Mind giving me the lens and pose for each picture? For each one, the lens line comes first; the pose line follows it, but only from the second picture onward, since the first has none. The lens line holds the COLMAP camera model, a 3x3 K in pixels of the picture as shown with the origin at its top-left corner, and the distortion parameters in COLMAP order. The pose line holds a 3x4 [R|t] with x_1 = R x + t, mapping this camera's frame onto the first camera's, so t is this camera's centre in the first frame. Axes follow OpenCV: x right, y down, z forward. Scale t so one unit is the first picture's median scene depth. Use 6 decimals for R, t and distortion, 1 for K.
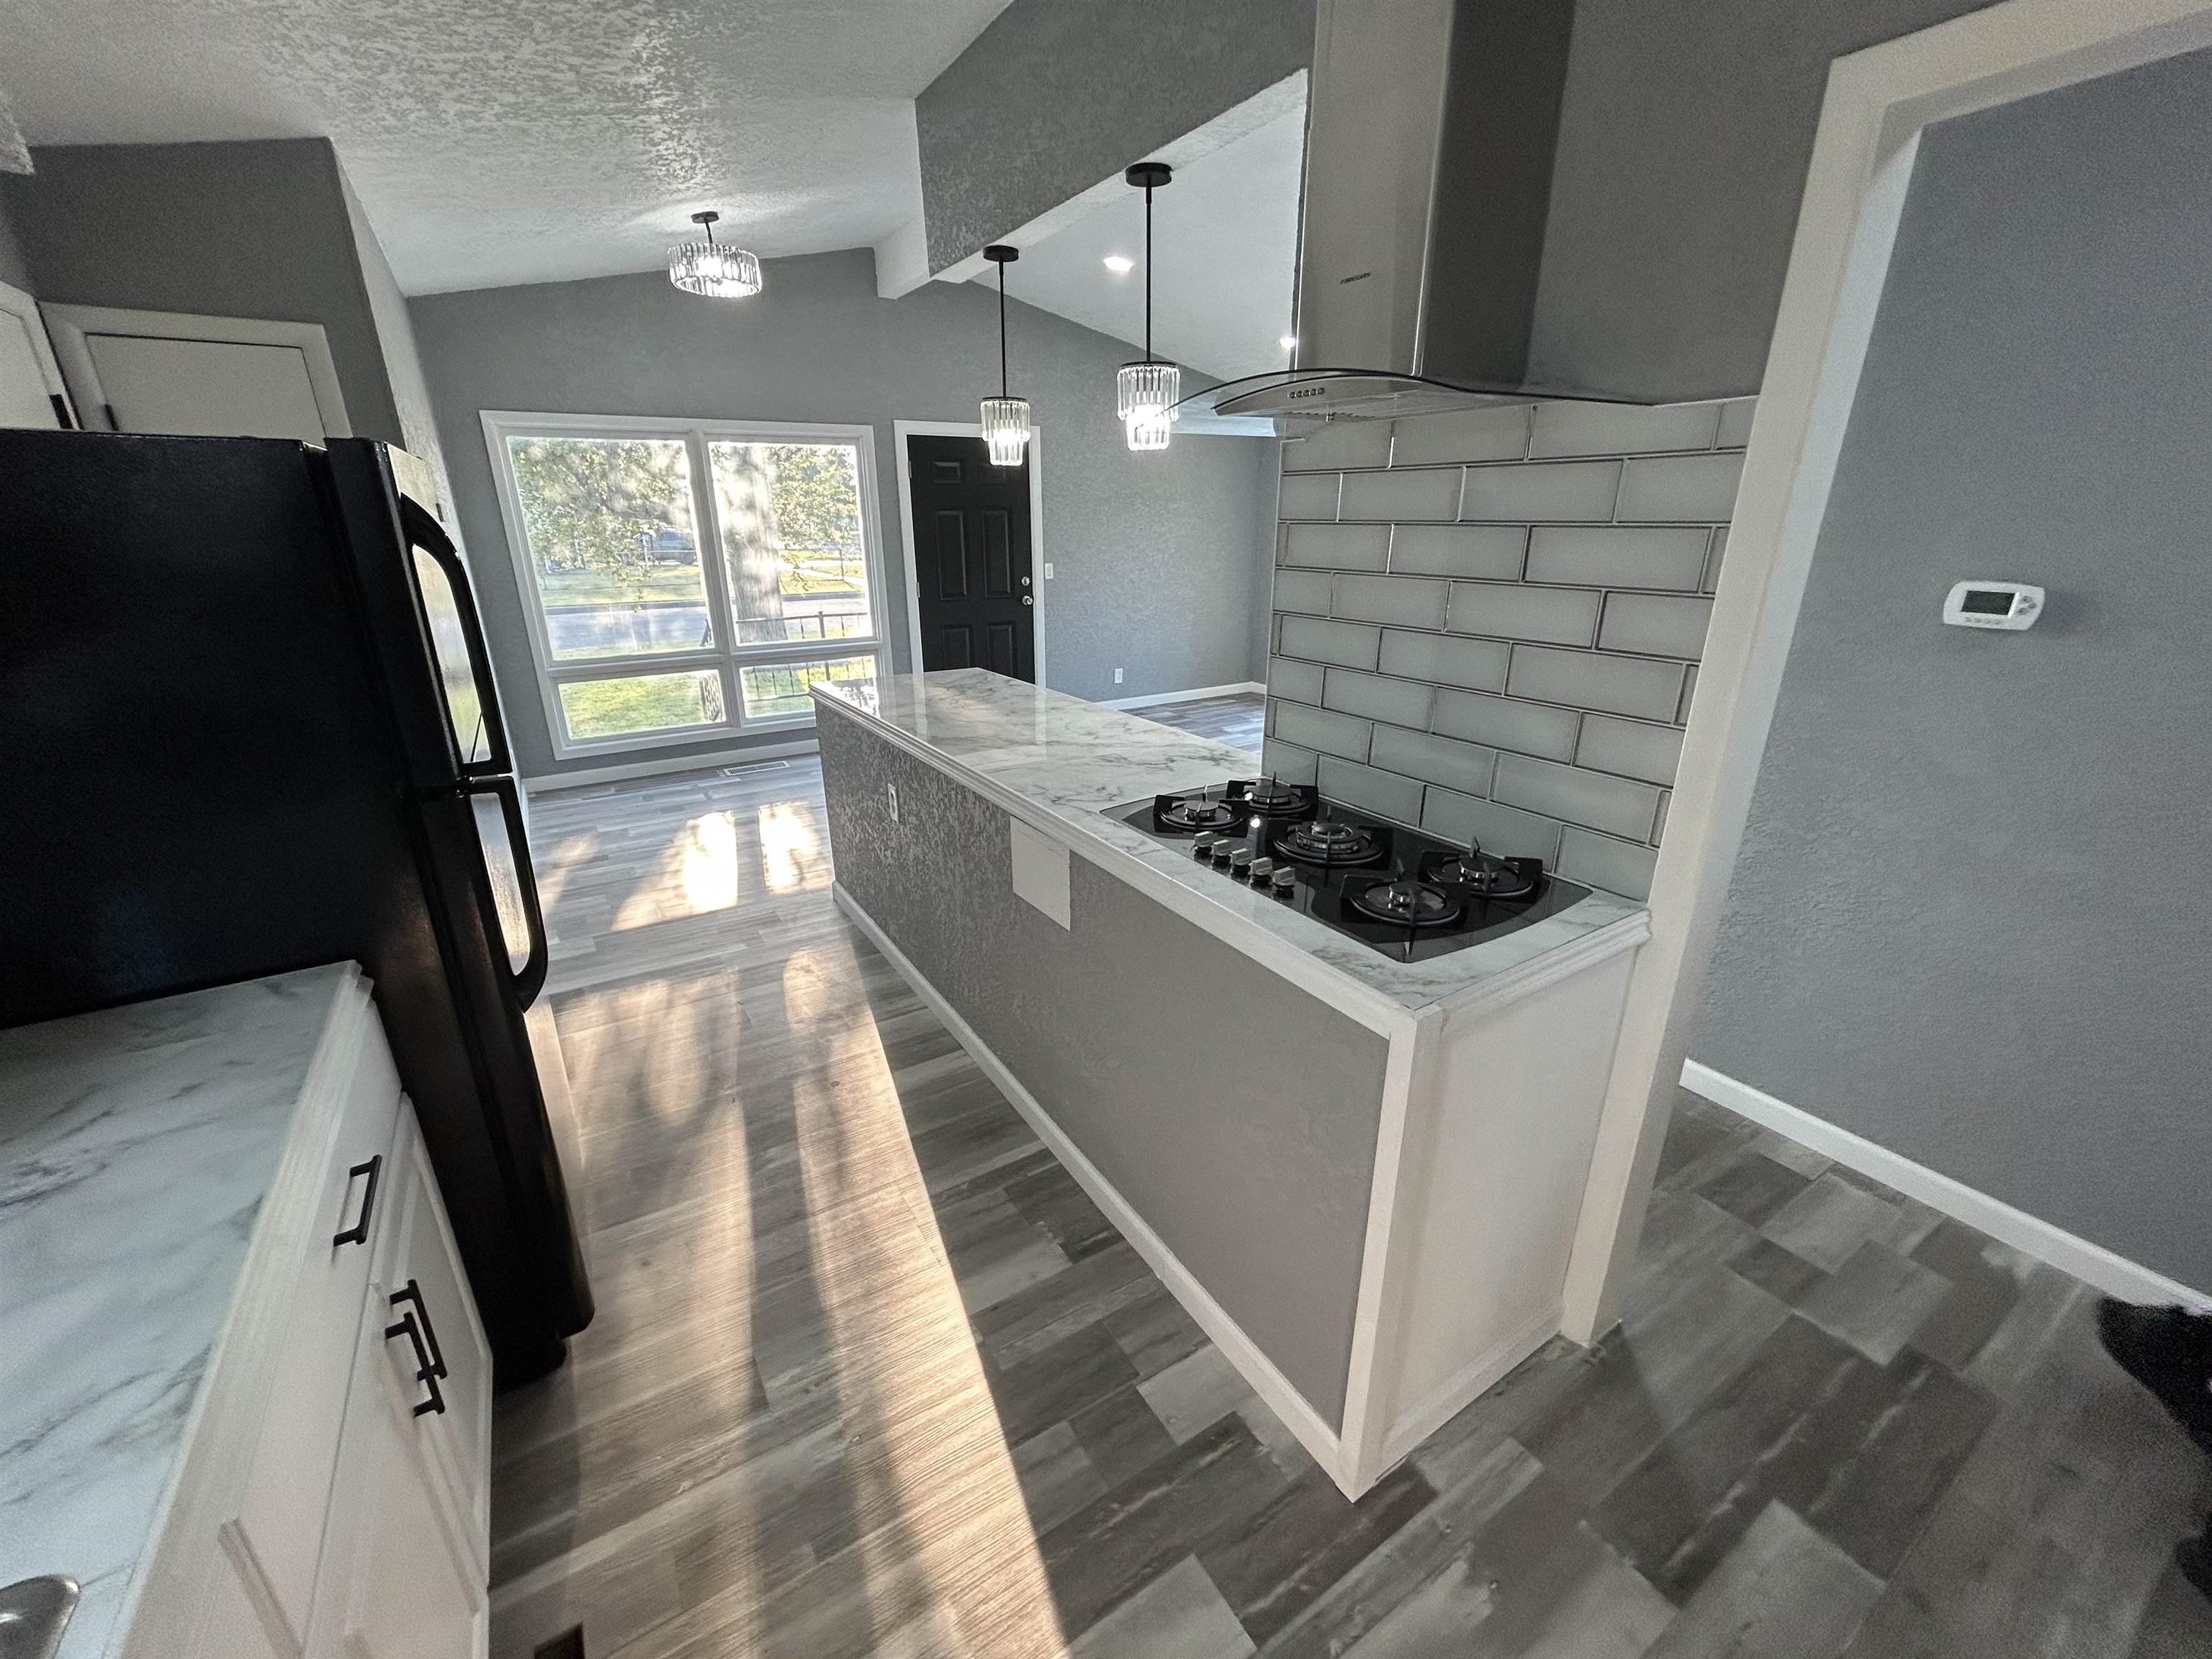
lens RADIAL K [[899.0, 0, 1095.2], [0, 899.0, 825.8], [0, 0, 1]] dist [0.013953, 0.000158]
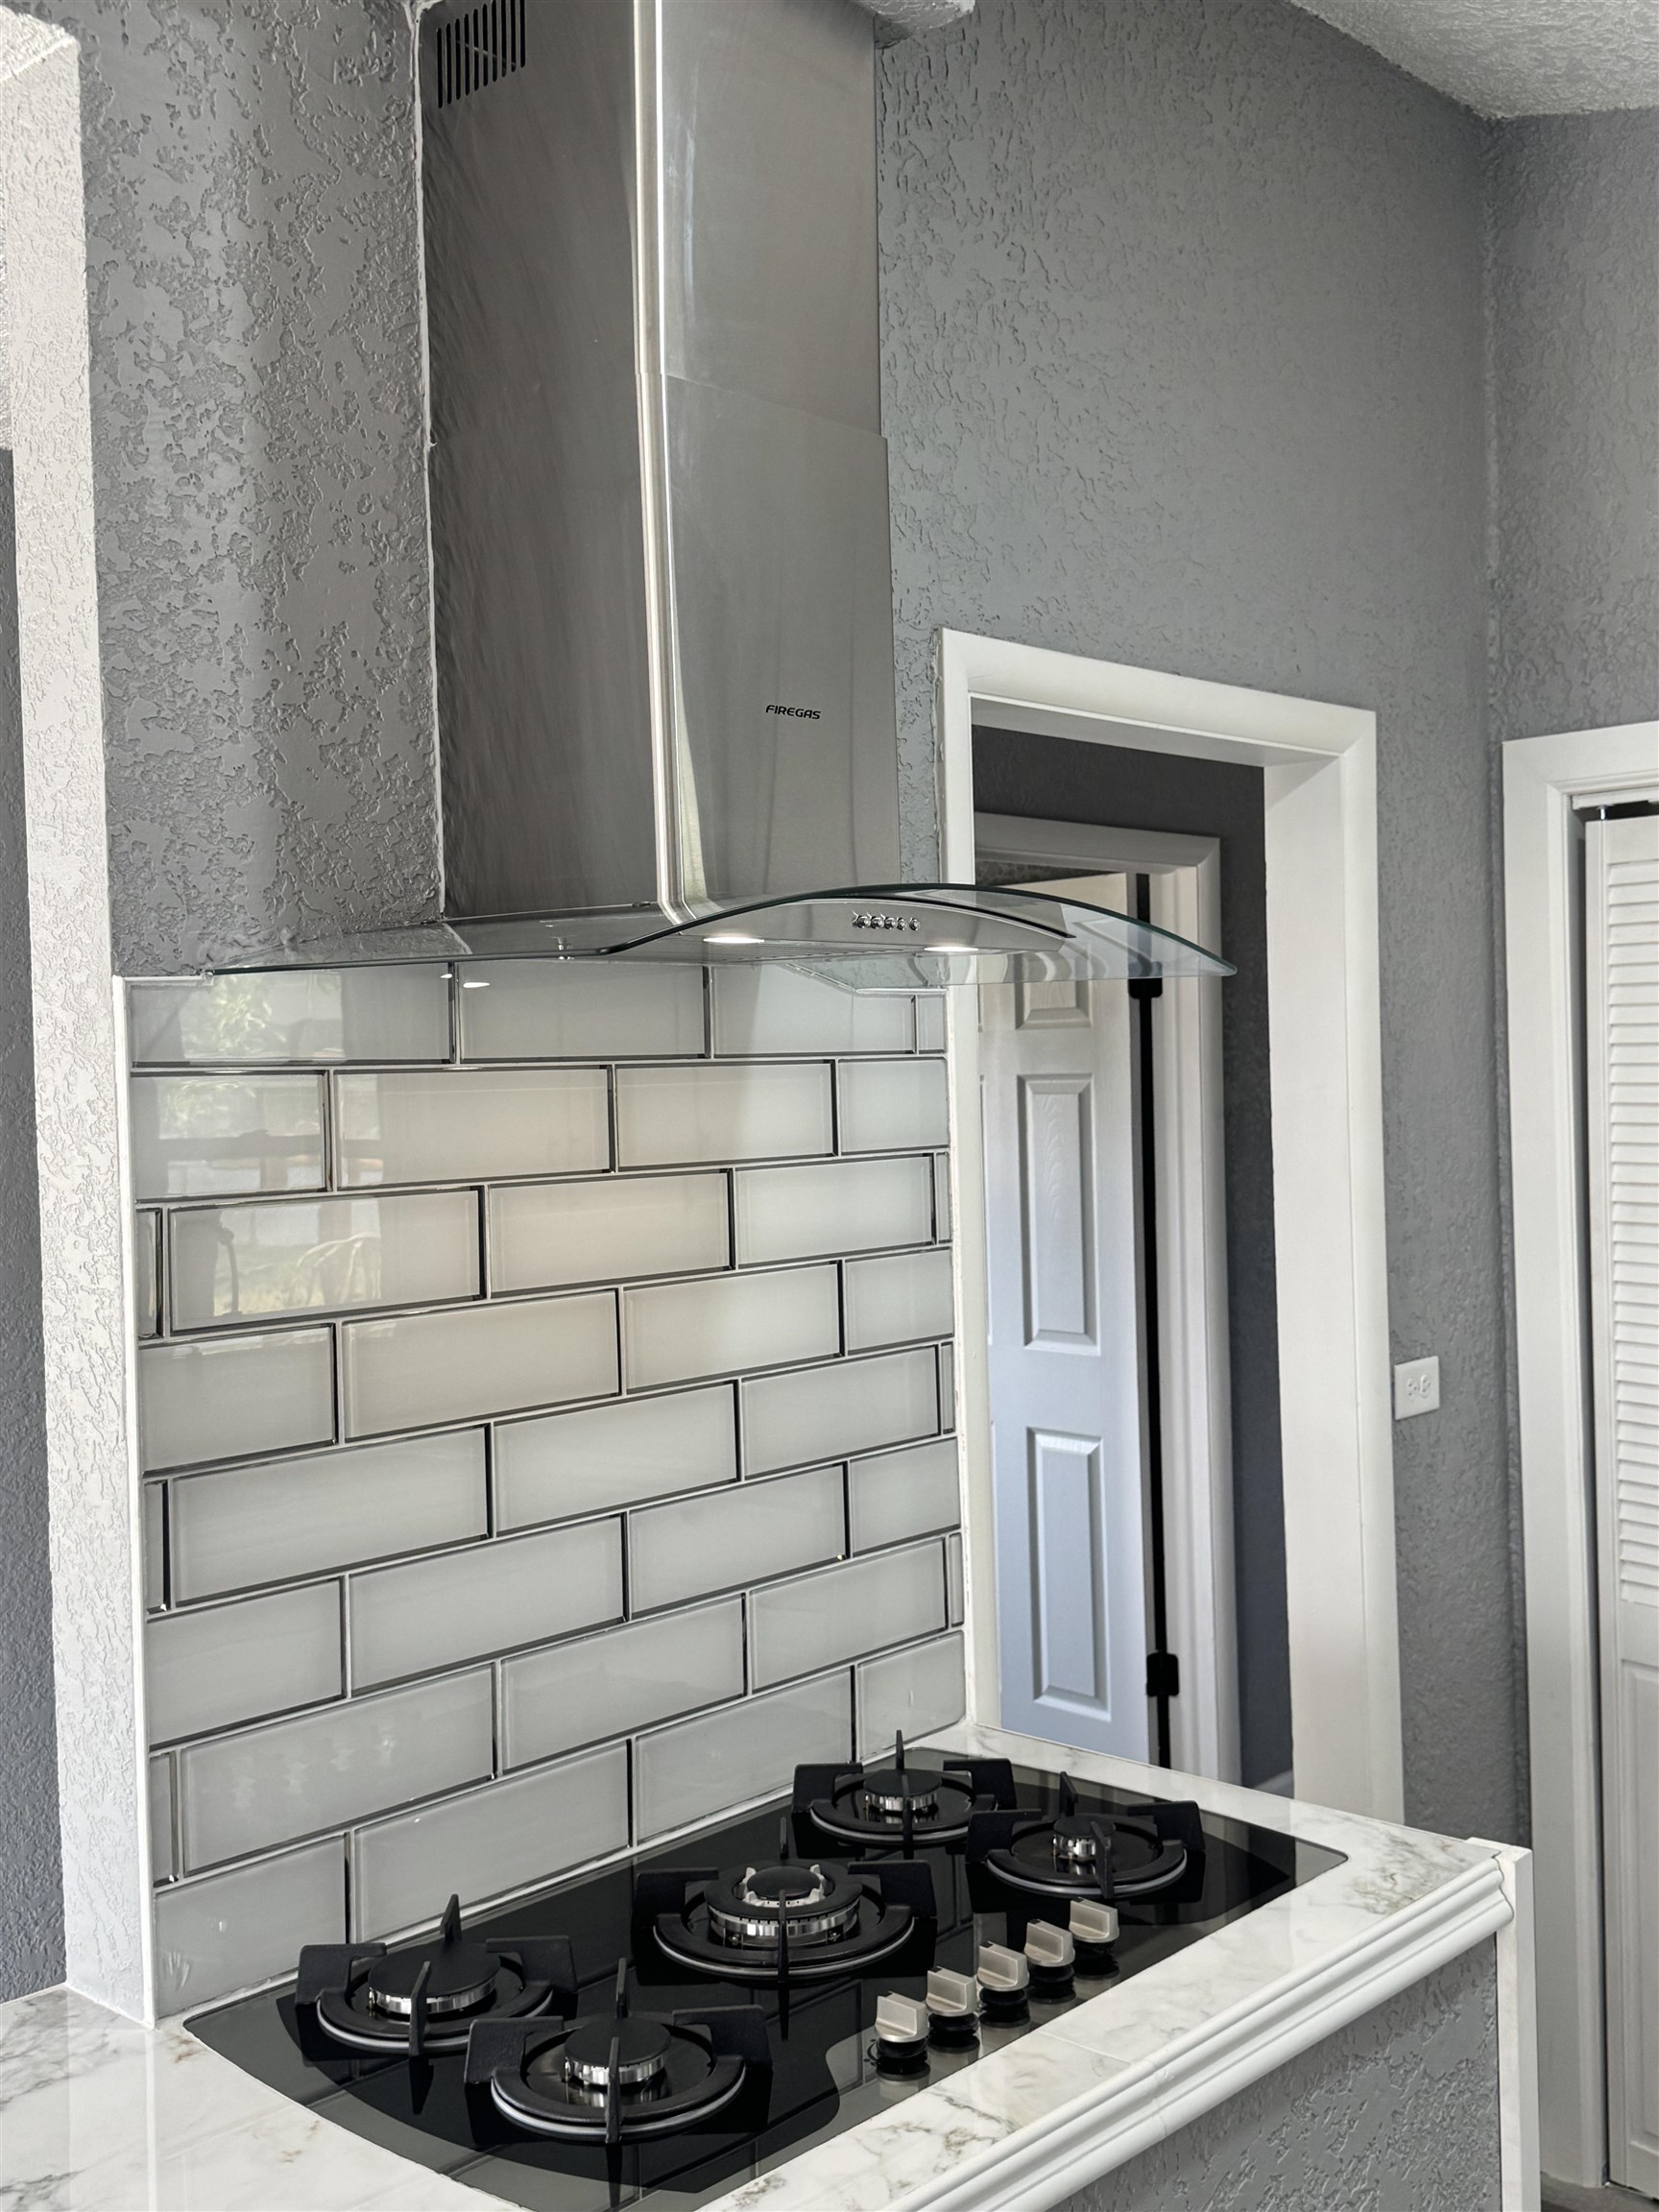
lens RADIAL K [[2208.8, 0, 826.4], [0, 2208.8, 1107.1], [0, 0, 1]] dist [0.020297, 0.000000]
pose [[-0.251398, -0.007864, 0.967852, -0.834660], [0.346342, 0.933023, 0.097543, -0.483818], [-0.903795, 0.359730, -0.231837, 1.260903]]
